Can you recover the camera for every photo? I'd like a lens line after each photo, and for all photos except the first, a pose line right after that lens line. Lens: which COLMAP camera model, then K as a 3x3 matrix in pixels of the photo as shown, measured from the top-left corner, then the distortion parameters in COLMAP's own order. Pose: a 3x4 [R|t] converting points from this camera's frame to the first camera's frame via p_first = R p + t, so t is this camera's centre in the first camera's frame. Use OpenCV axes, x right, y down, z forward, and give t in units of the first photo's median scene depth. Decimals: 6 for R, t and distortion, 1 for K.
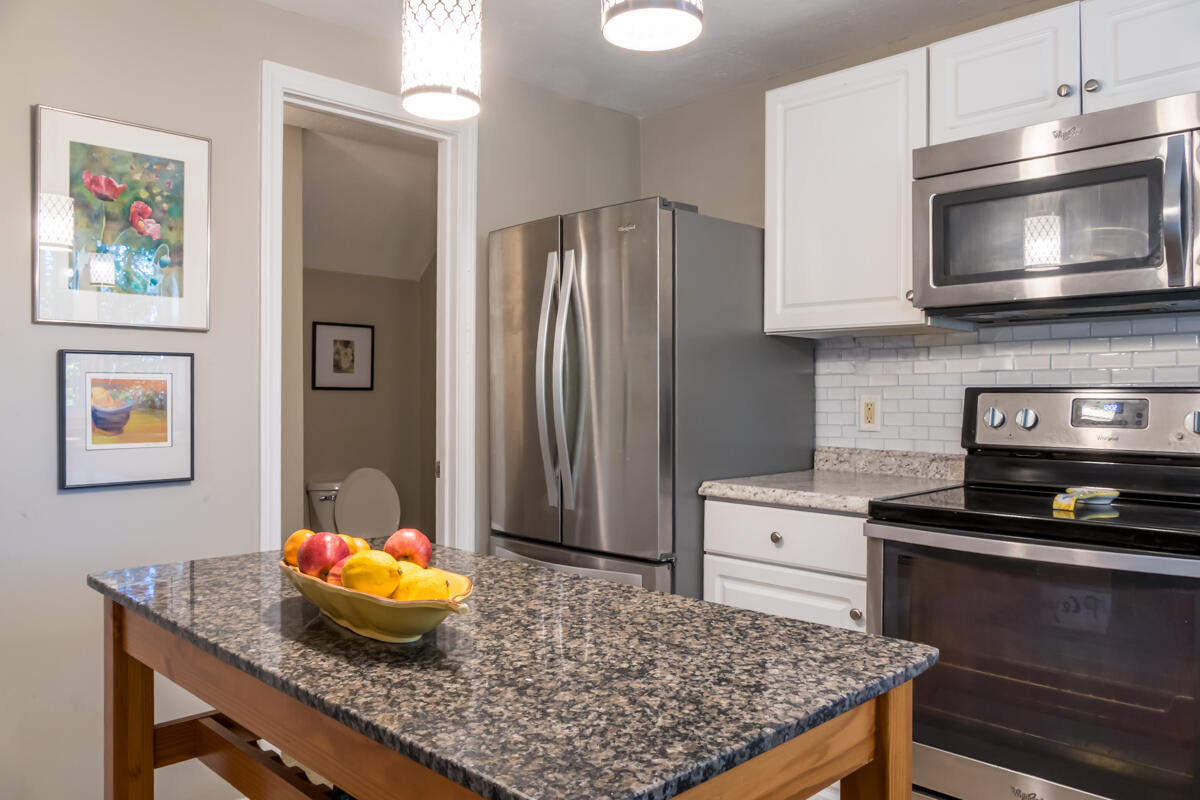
lens RADIAL K [[885.1, 0, 614.8], [0, 885.1, 396.0], [0, 0, 1]] dist [-0.020727, 0.001661]
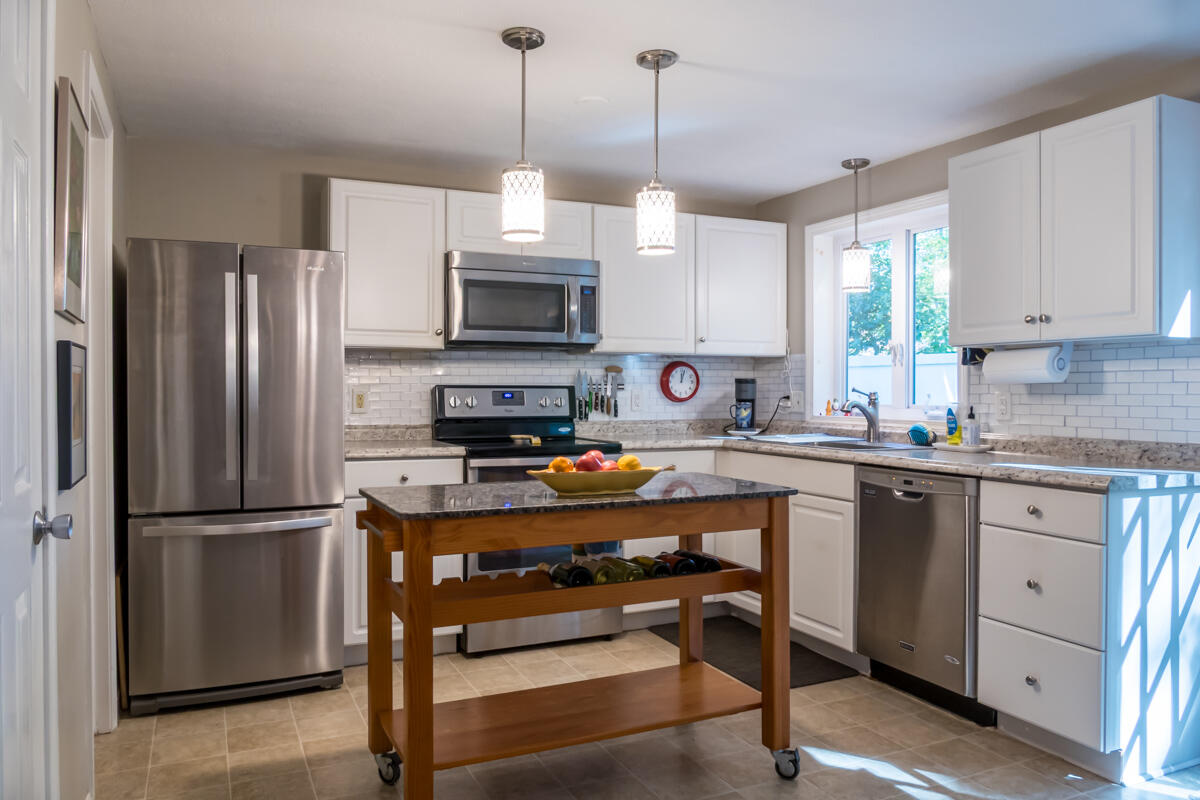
lens RADIAL K [[860.7, 0, 594.7], [0, 860.7, 387.1], [0, 0, 1]] dist [-0.007942, -0.001963]
pose [[0.349227, 0.002034, 0.937036, -1.088519], [0.000703, 0.999997, -0.002433, -0.001162], [-0.937038, 0.001508, 0.349224, 0.118451]]
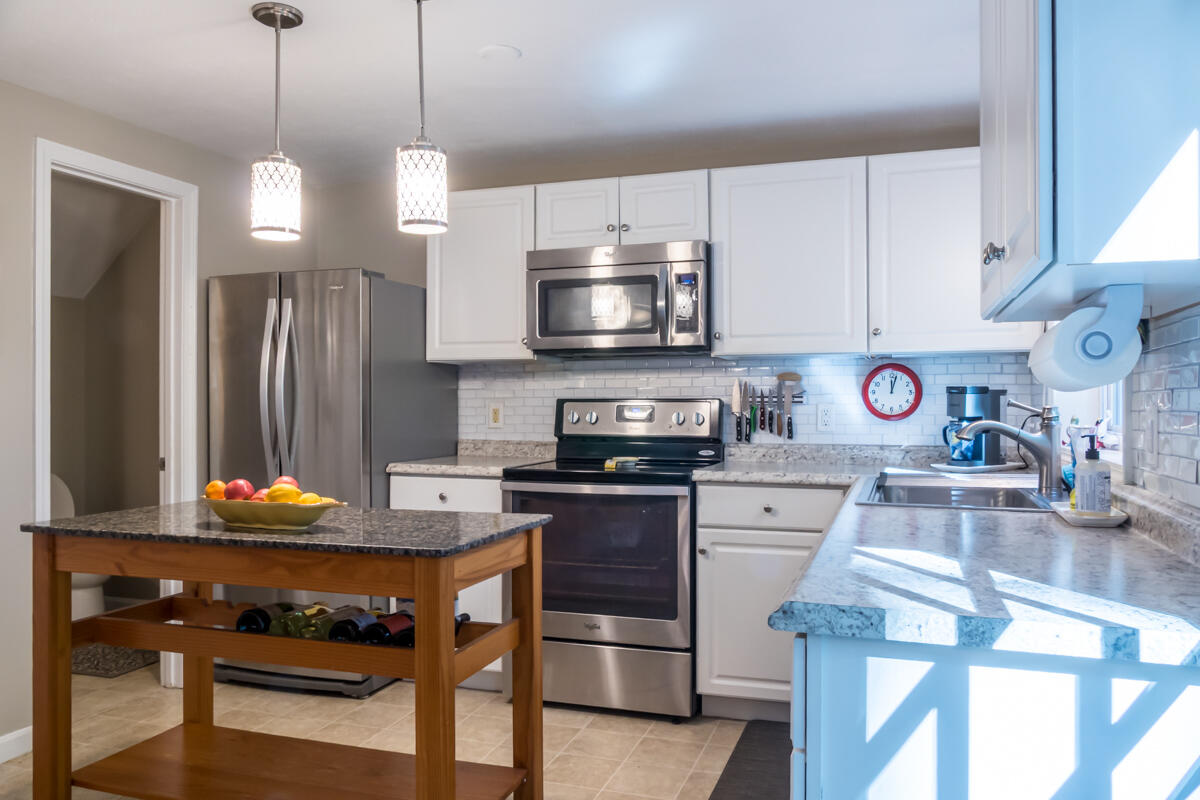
lens RADIAL K [[885.1, 0, 614.8], [0, 885.1, 396.0], [0, 0, 1]] dist [-0.020727, 0.001661]
pose [[0.899113, 0.000733, 0.437715, -0.206789], [0.003286, 0.999959, -0.008424, -0.000844], [-0.437703, 0.009013, 0.899074, -0.480618]]
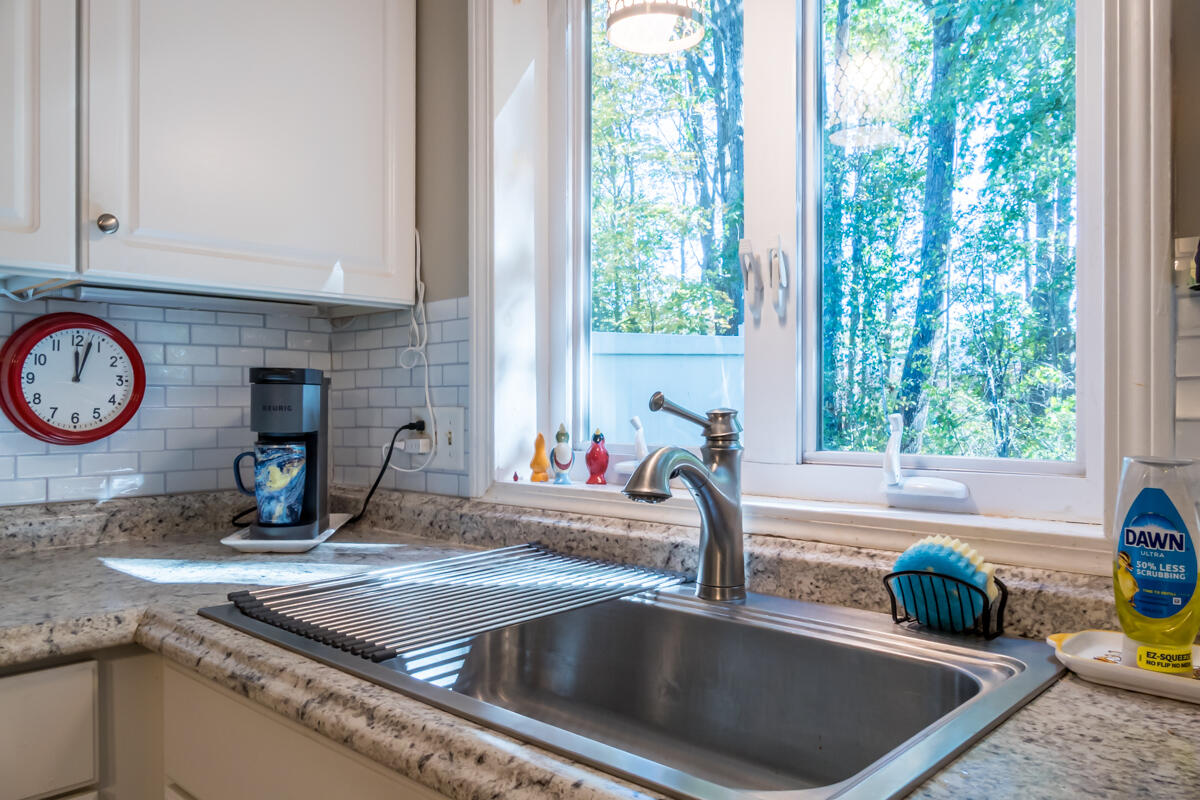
lens RADIAL K [[881.5, 0, 590.1], [0, 881.5, 400.8], [0, 0, 1]] dist [-0.022152, 0.000075]
pose [[-0.024620, 0.002100, 0.999695, 0.206223], [0.002672, 0.999994, -0.002035, 0.000046], [-0.999693, 0.002621, -0.024625, 0.274259]]
